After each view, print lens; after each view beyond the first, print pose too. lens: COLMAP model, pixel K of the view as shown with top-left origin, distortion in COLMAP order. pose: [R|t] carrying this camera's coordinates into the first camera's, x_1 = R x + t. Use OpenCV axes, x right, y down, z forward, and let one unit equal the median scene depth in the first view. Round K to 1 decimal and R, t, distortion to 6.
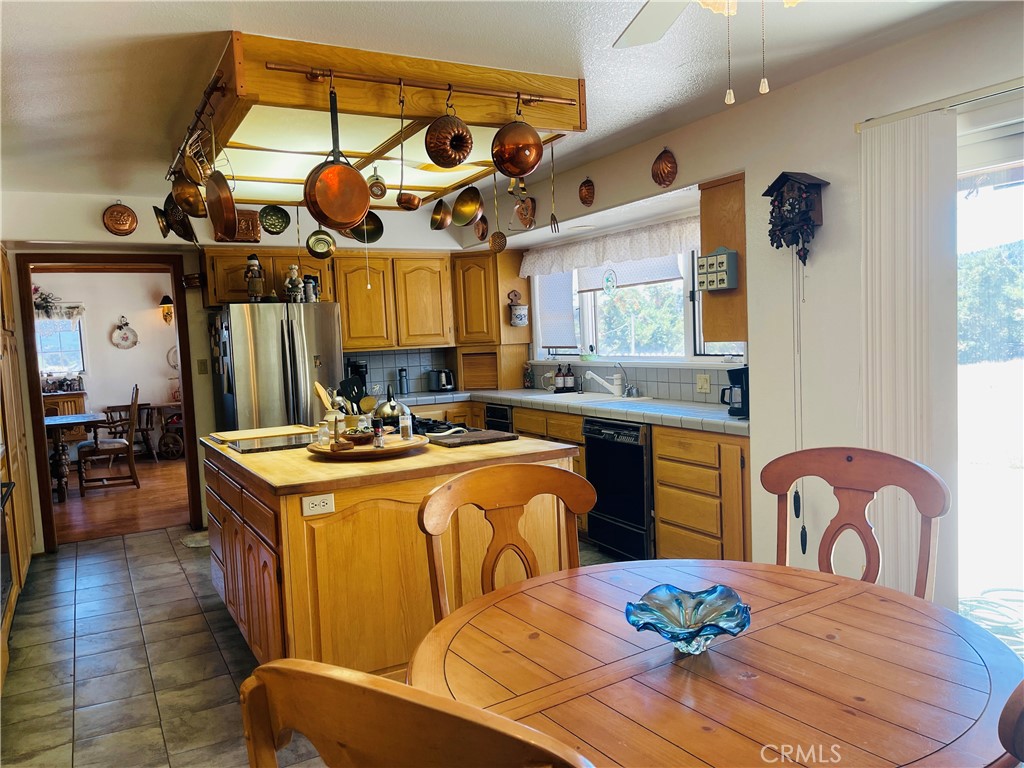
lens RADIAL K [[803.2, 0, 513.8], [0, 803.2, 390.7], [0, 0, 1]] dist [0.025024, -0.004350]
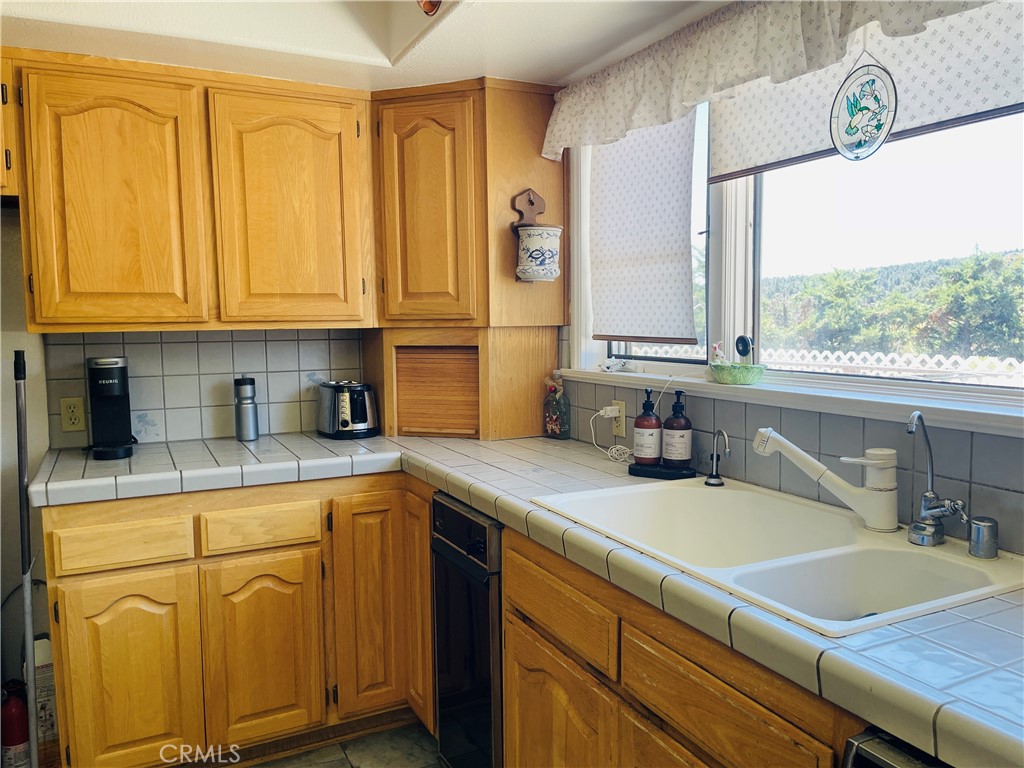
lens RADIAL K [[803.2, 0, 510.6], [0, 803.2, 379.2], [0, 0, 1]] dist [0.025024, -0.004350]
pose [[0.998528, 0.037157, -0.039504, 0.011110], [-0.036930, 0.999297, 0.006453, -0.034871], [0.039716, -0.004985, 0.999199, 0.608735]]
